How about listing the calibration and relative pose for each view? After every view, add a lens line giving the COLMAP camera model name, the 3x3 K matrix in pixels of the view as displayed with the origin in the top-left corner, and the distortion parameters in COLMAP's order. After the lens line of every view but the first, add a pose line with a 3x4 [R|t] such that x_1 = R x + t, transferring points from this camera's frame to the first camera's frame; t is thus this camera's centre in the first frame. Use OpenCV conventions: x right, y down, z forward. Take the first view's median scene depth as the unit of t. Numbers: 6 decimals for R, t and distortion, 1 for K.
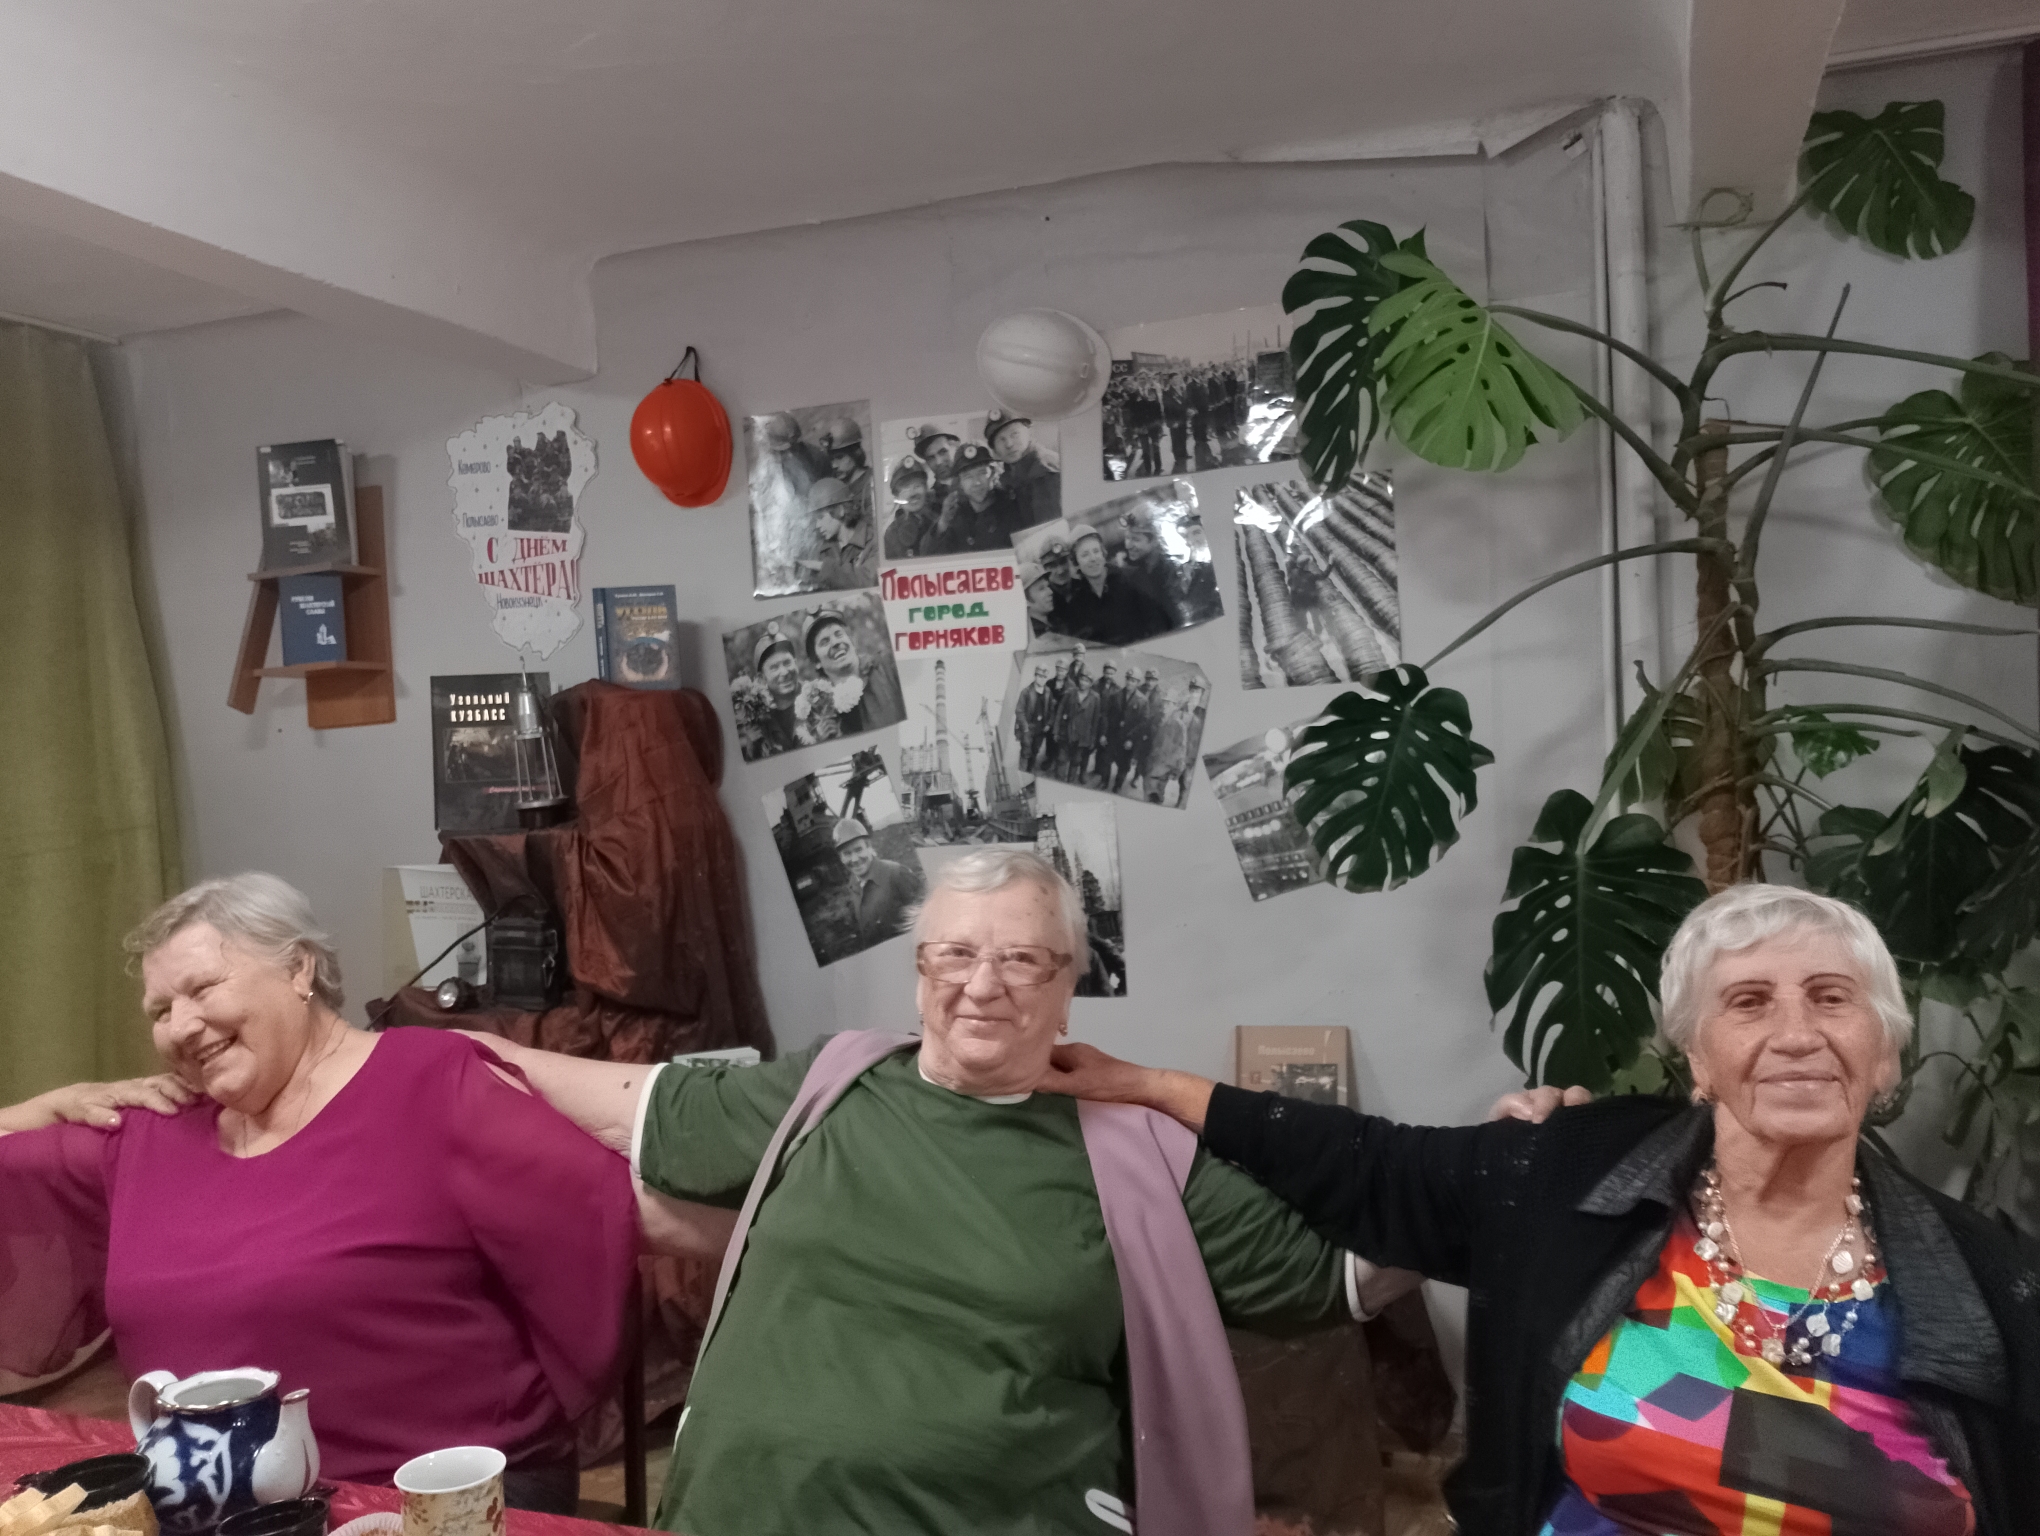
lens RADIAL K [[1773.9, 0, 1034.3], [0, 1773.9, 760.5], [0, 0, 1]] dist [0.077918, -0.156851]
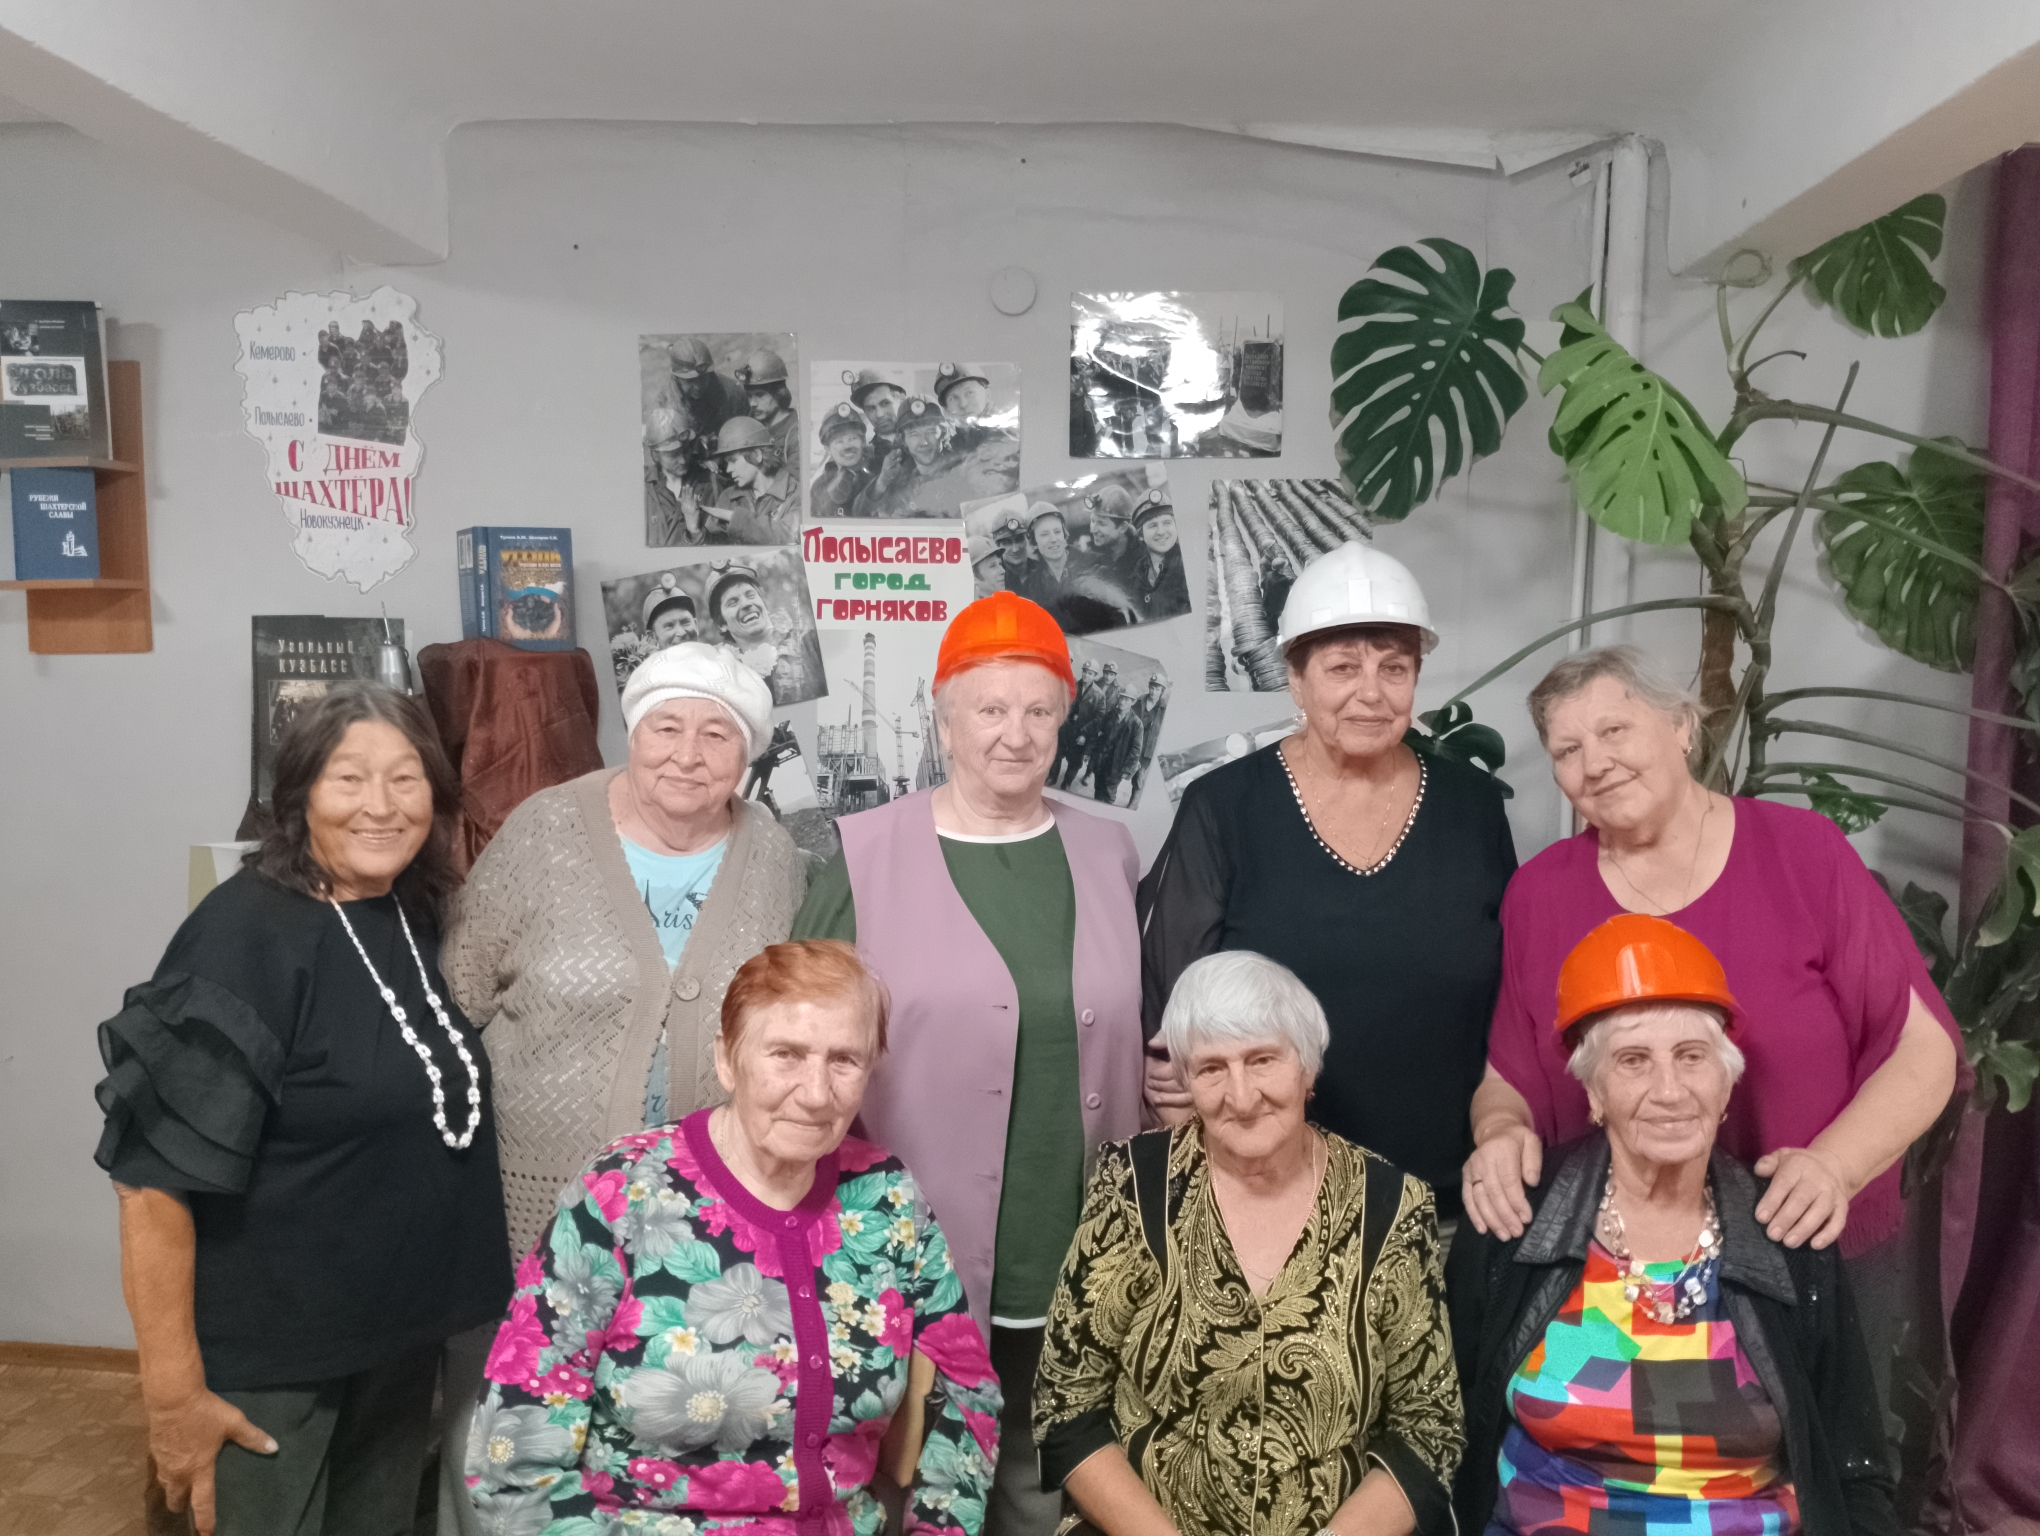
lens RADIAL K [[1773.9, 0, 1058.7], [0, 1773.9, 787.5], [0, 0, 1]] dist [0.077918, -0.156851]
pose [[0.948553, 0.028372, 0.315345, -0.253384], [-0.058048, 0.994679, 0.085113, -0.062733], [-0.311252, -0.099039, 0.945153, 0.097434]]
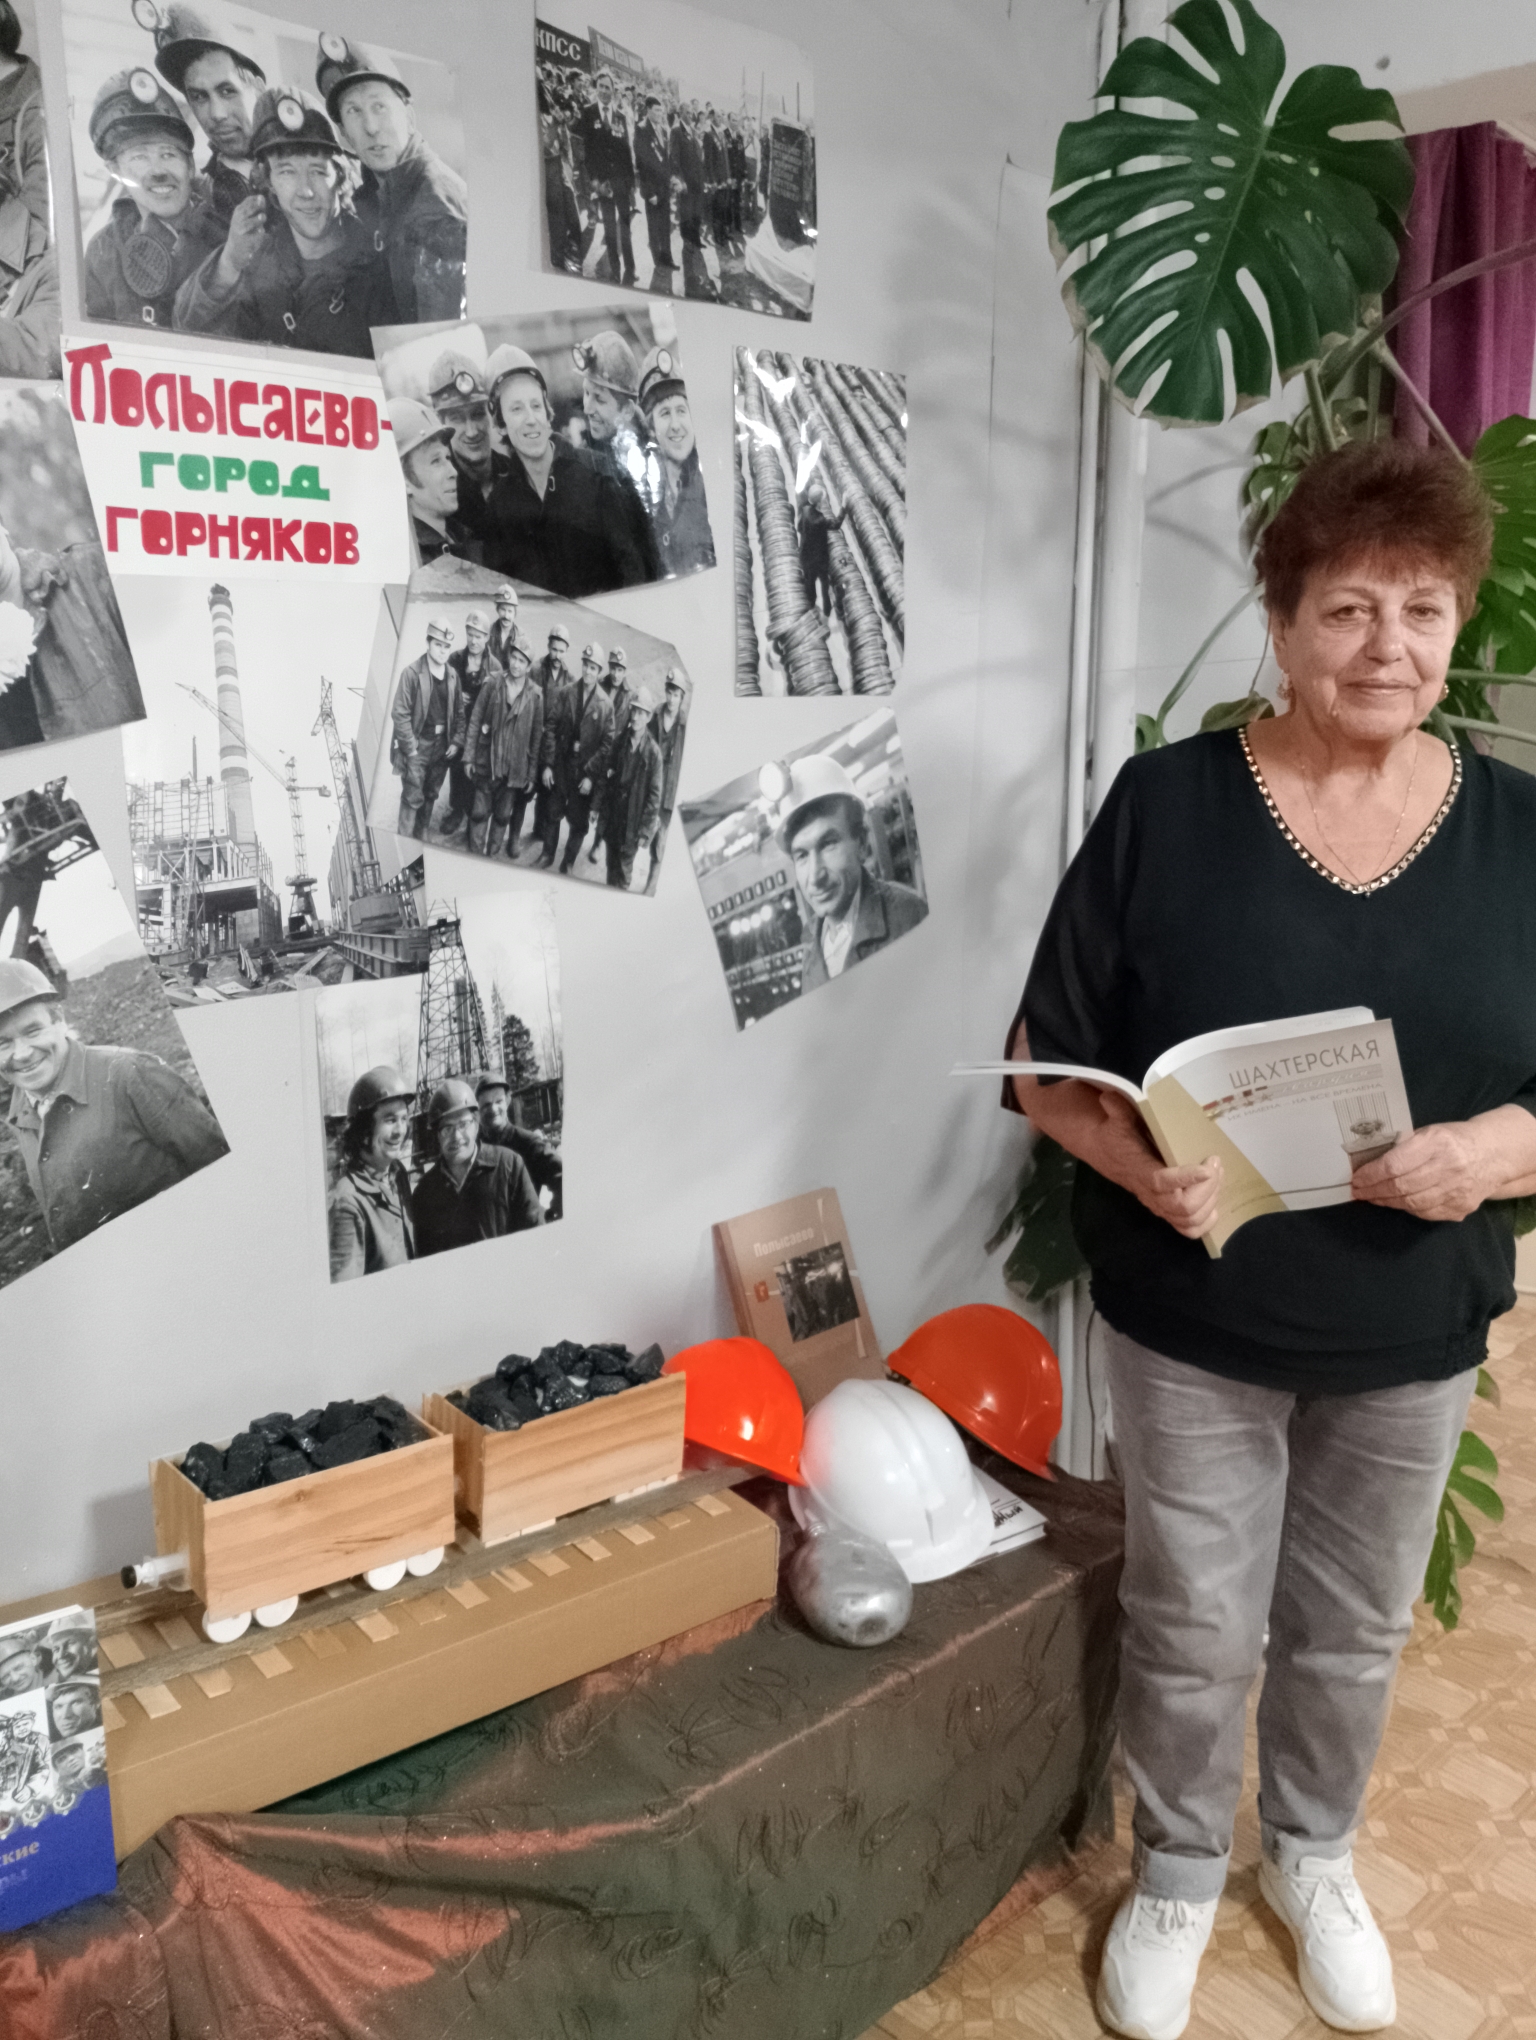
lens RADIAL K [[1685.6, 0, 821.3], [0, 1685.6, 1037.2], [0, 0, 1]] dist [0.061940, -0.158481]
pose [[0.411378, -0.142123, 0.900316, -0.398335], [-0.035000, 0.984577, 0.171417, -0.024015], [-0.910792, -0.102028, 0.400059, 0.697805]]
